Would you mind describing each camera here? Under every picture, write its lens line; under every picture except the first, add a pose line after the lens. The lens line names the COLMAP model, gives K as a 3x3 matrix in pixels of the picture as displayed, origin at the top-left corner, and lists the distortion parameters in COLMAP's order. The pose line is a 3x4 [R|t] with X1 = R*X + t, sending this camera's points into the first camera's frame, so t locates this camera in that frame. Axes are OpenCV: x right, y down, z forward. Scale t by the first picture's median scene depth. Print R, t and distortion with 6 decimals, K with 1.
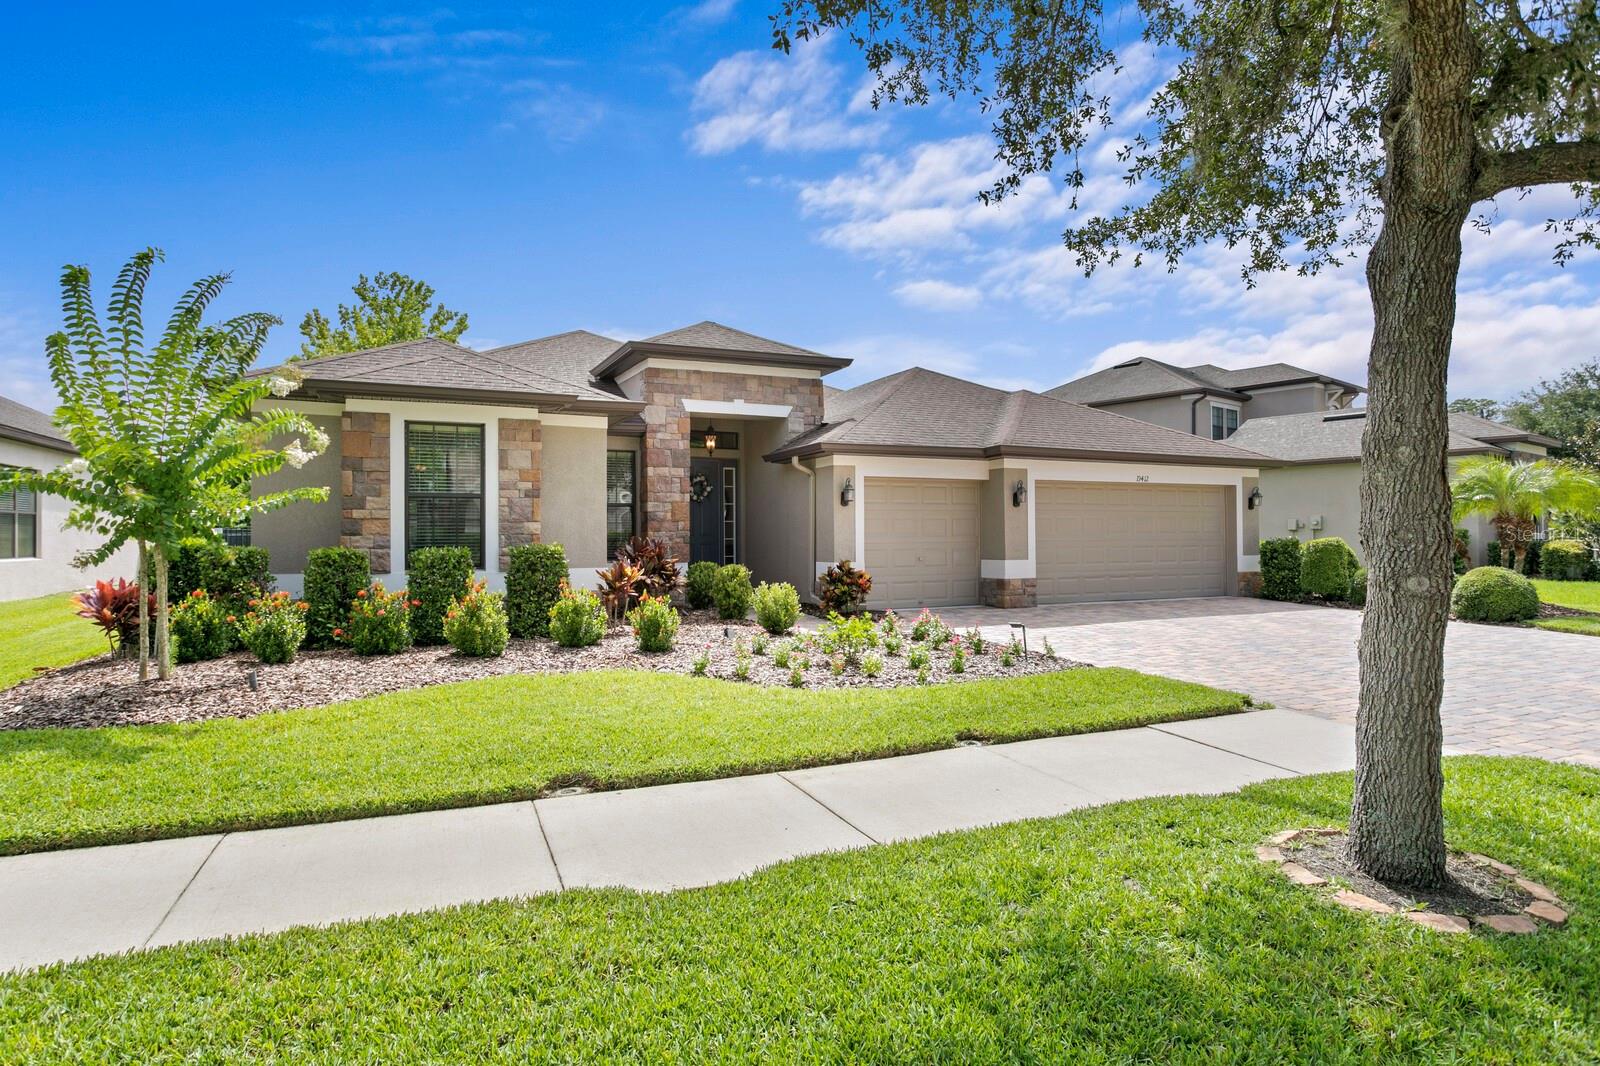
lens RADIAL K [[928.4, 0, 800.0], [0, 928.4, 533.0], [0, 0, 1]] dist [-0.001768, -0.000135]
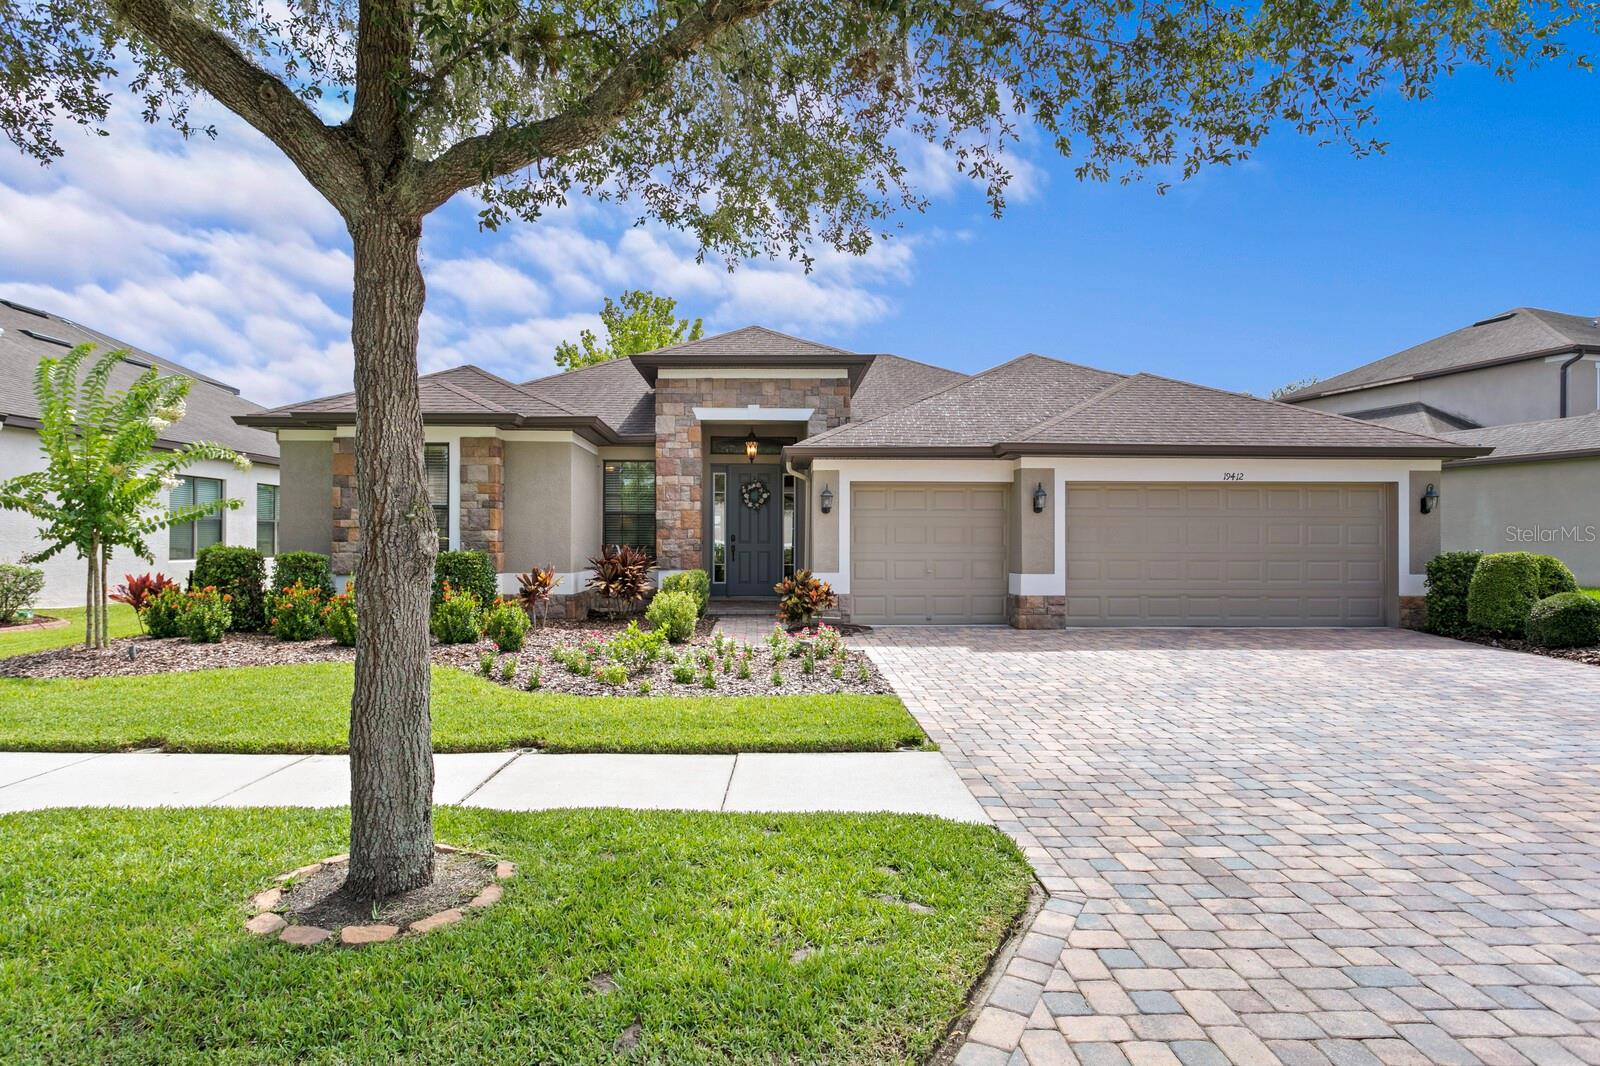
lens RADIAL K [[1008.5, 0, 800.0], [0, 1008.5, 533.0], [0, 0, 1]] dist [-0.003700, -0.000769]
pose [[0.909890, 0.002887, -0.414840, 0.428325], [-0.004953, 0.999980, -0.003905, -0.004537], [0.414820, 0.005608, 0.909886, 0.052722]]
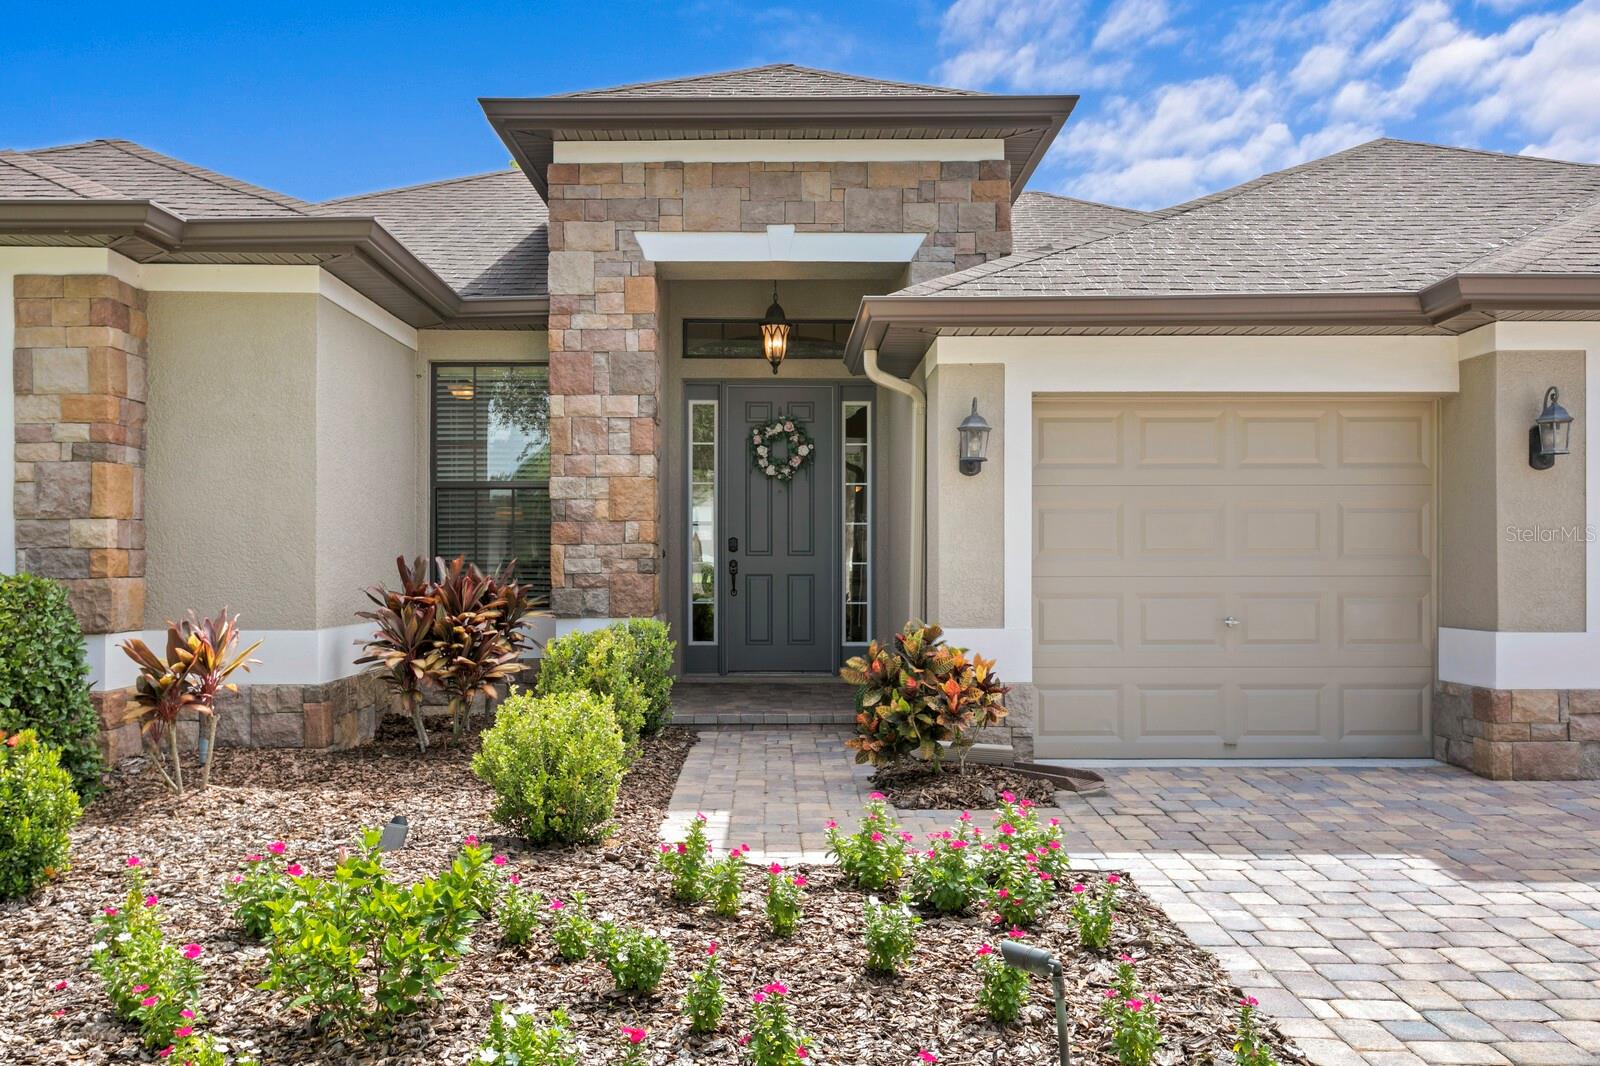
lens RADIAL K [[1411.2, 0, 797.1], [0, 1411.2, 558.6], [0, 0, 1]] dist [0.012227, 0.003727]
pose [[0.900013, 0.003622, -0.435848, 0.218463], [-0.002699, 0.999993, 0.002737, 0.002593], [0.435854, -0.001287, 0.900016, 0.446123]]
